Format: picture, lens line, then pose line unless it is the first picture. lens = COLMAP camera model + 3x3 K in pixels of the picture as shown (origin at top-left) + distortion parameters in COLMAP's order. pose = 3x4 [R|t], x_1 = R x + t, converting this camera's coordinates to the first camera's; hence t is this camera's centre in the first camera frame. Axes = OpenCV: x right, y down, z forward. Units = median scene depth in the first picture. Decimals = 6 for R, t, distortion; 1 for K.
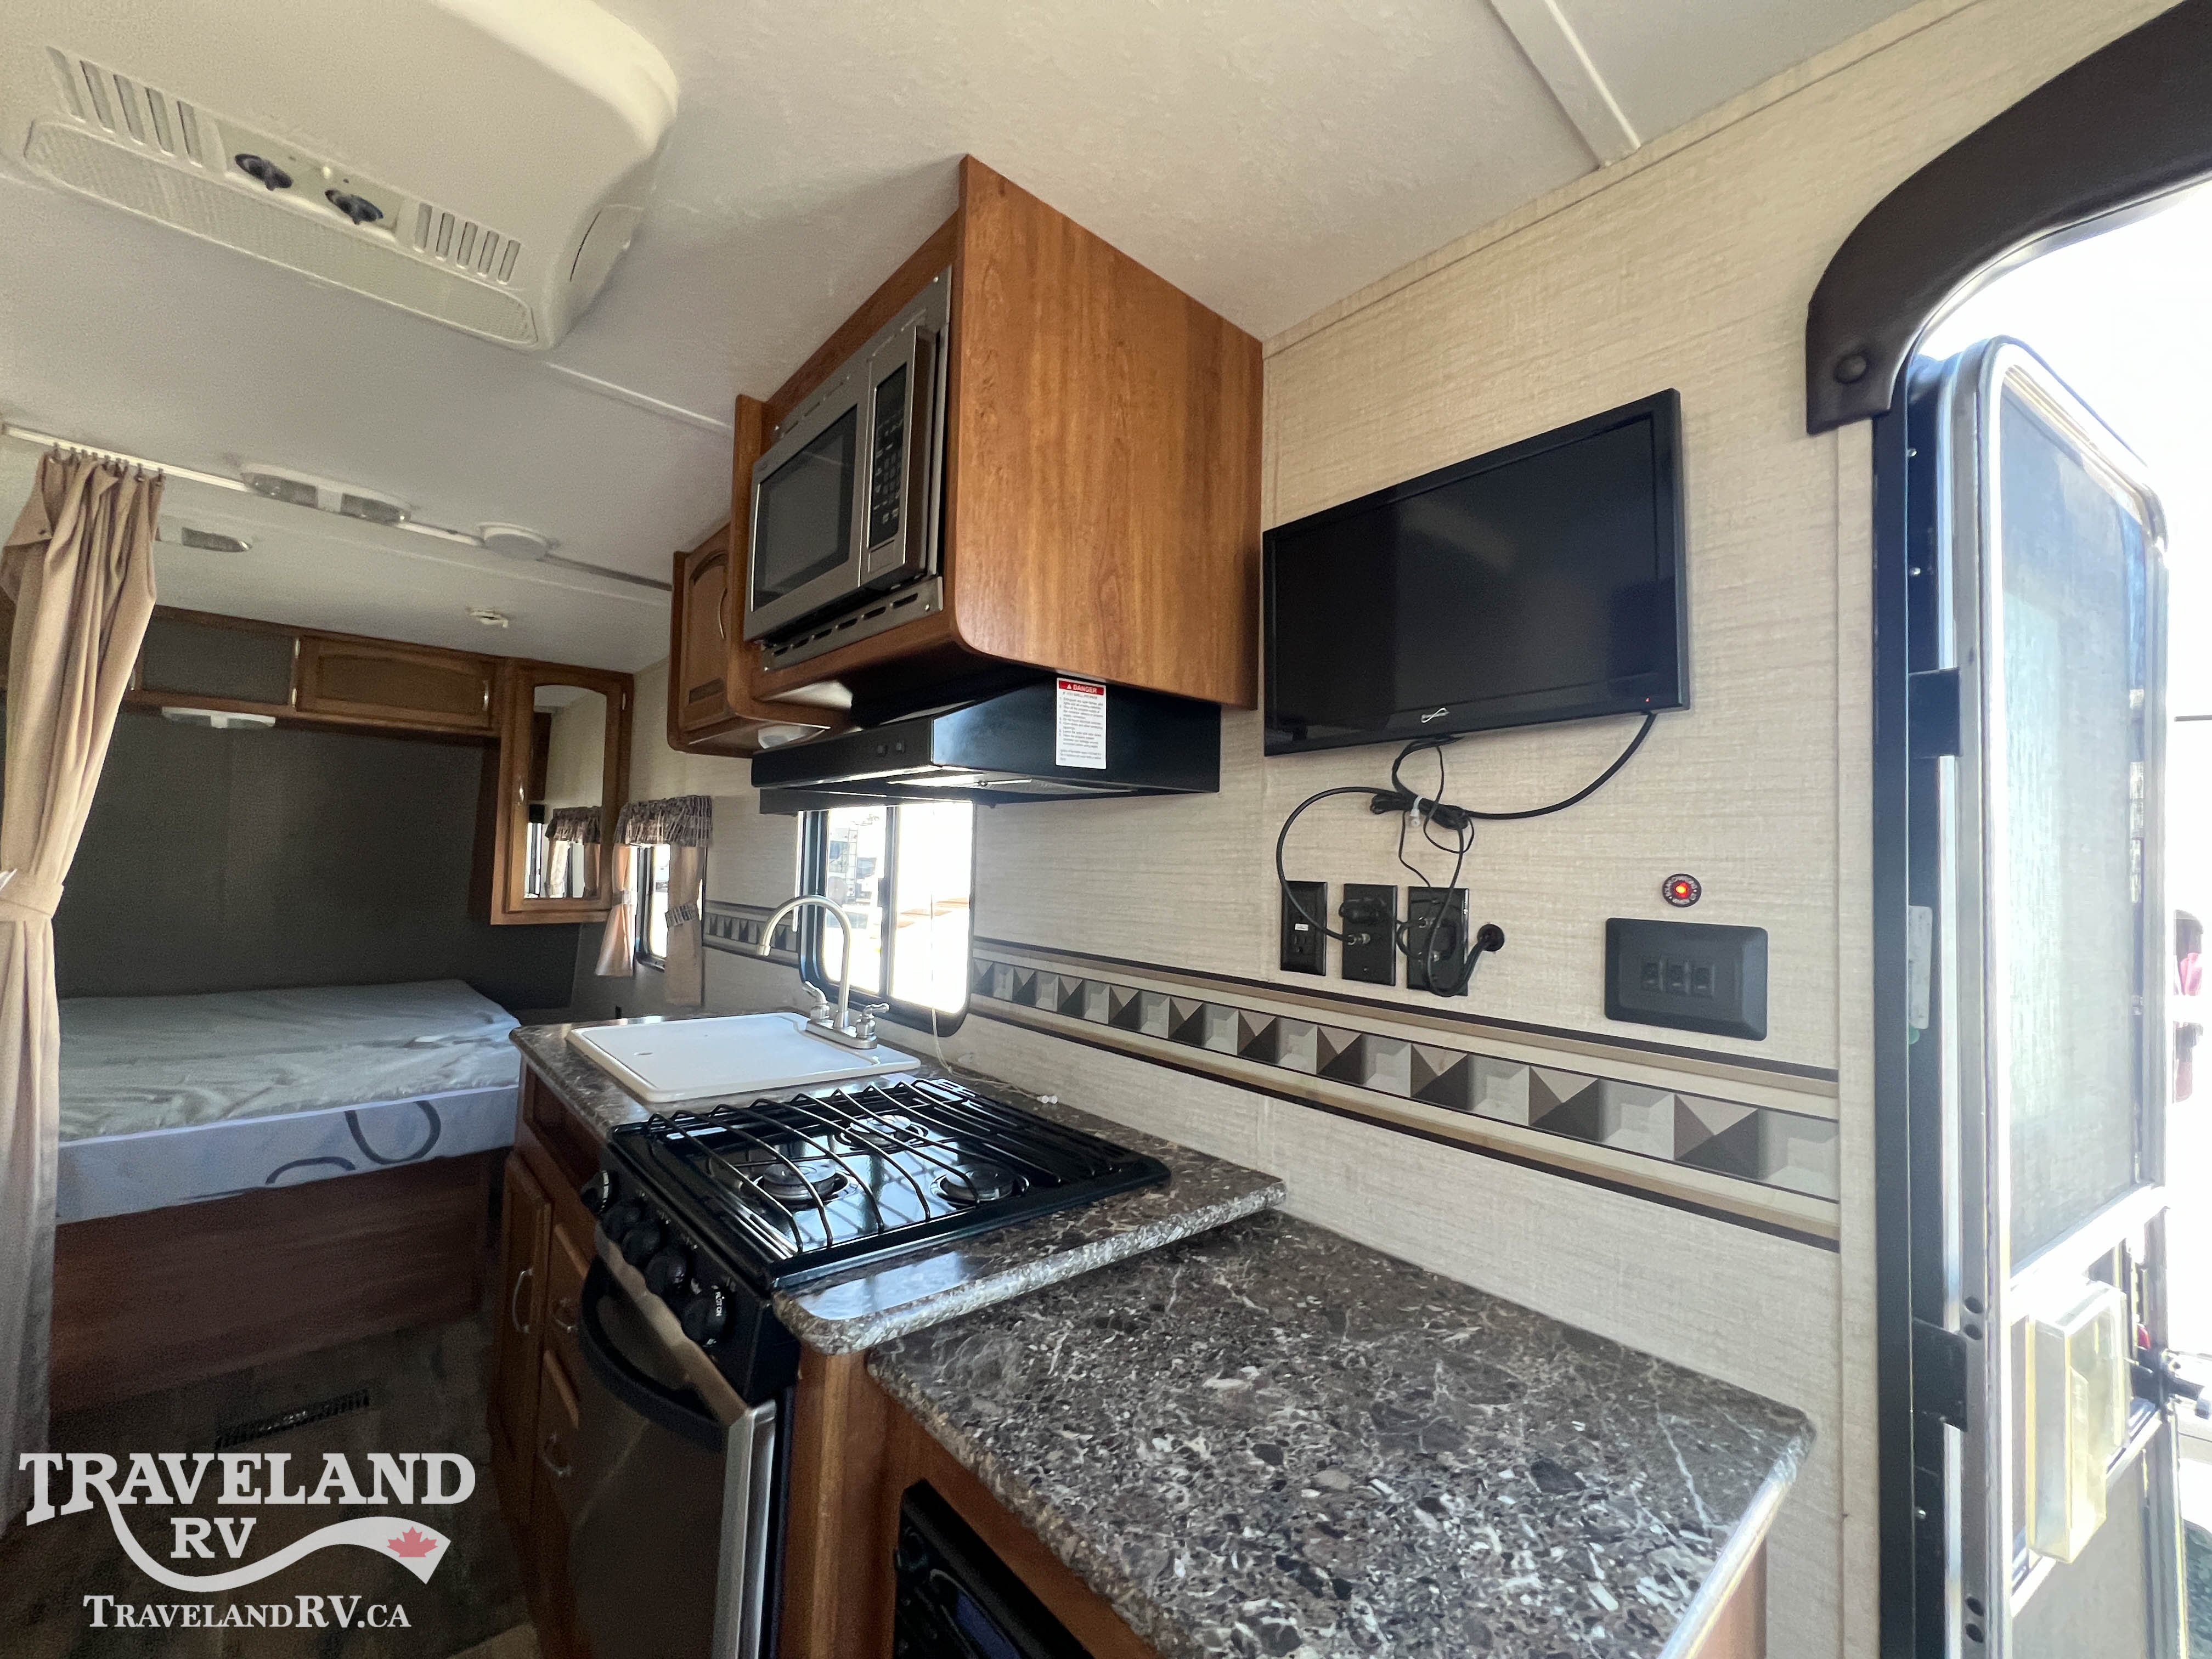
lens RADIAL K [[886.5, 0, 1103.6], [0, 886.5, 829.3], [0, 0, 1]] dist [-0.001041, 0.000376]
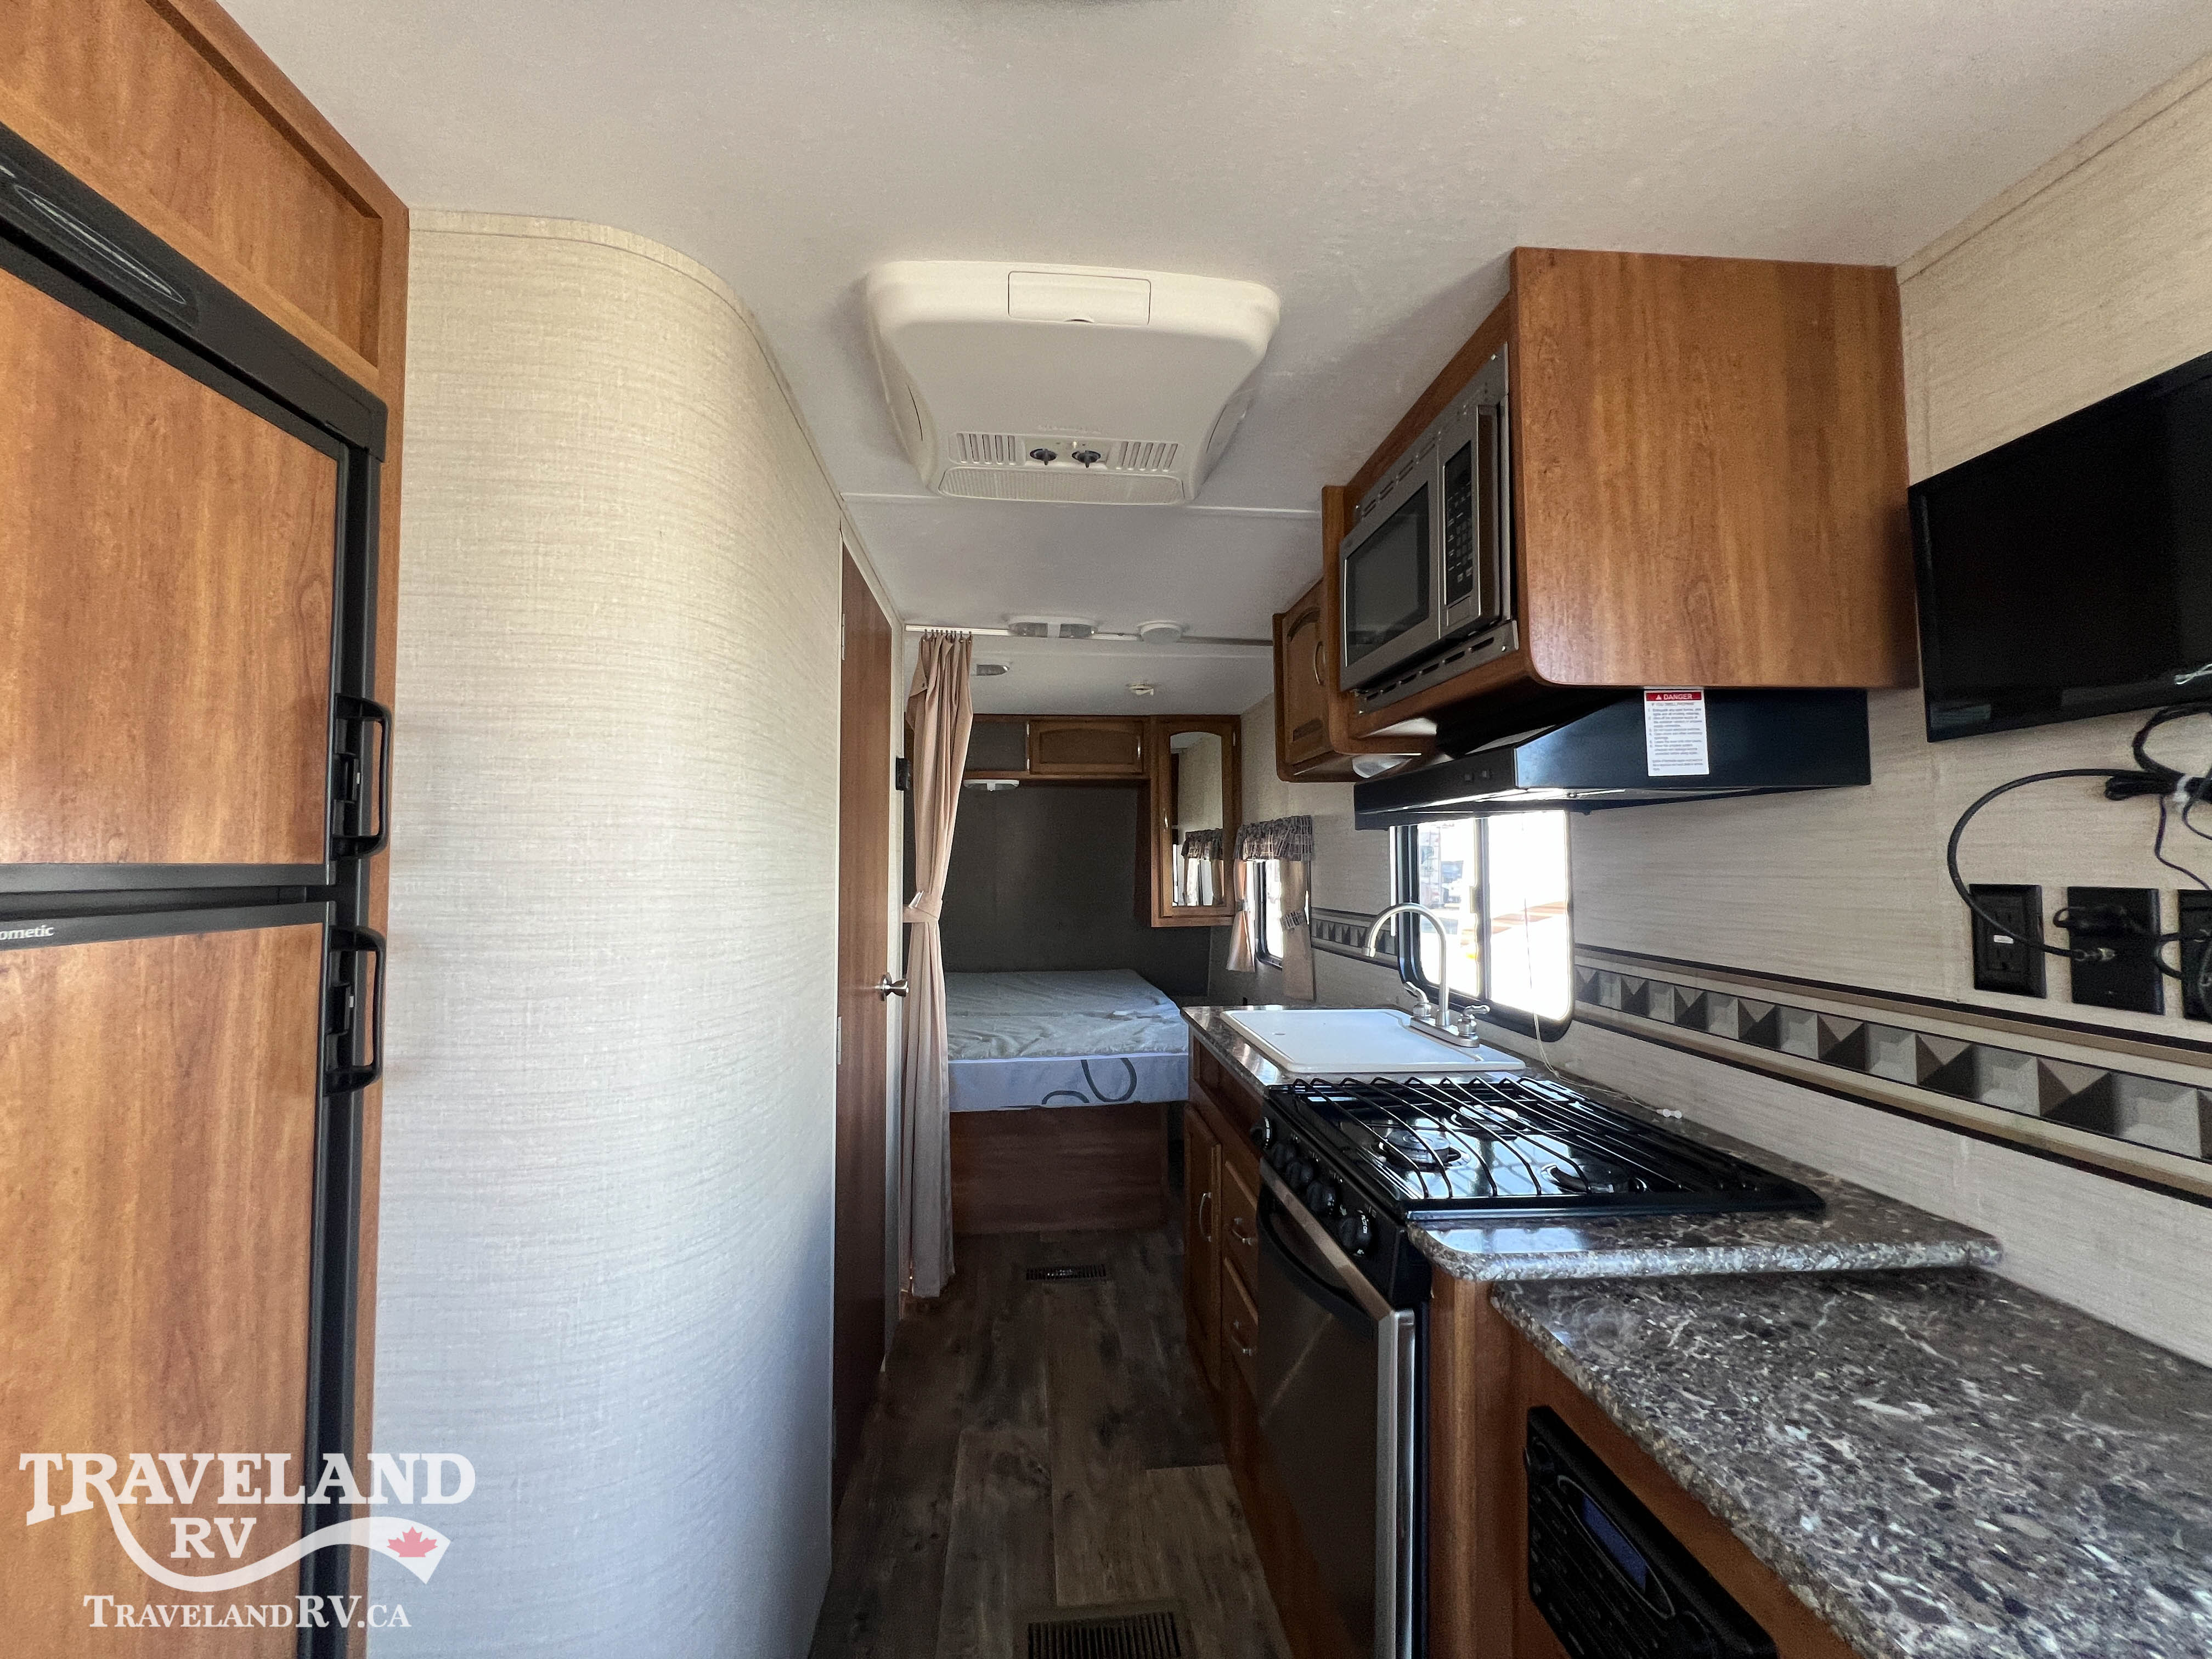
lens RADIAL K [[886.5, 0, 1103.8], [0, 886.5, 827.7], [0, 0, 1]] dist [-0.001041, 0.000376]
pose [[0.803048, -0.057066, -0.593175, 0.042738], [0.052295, 0.998313, -0.025245, -0.018914], [0.593615, -0.010747, 0.804678, -0.187631]]
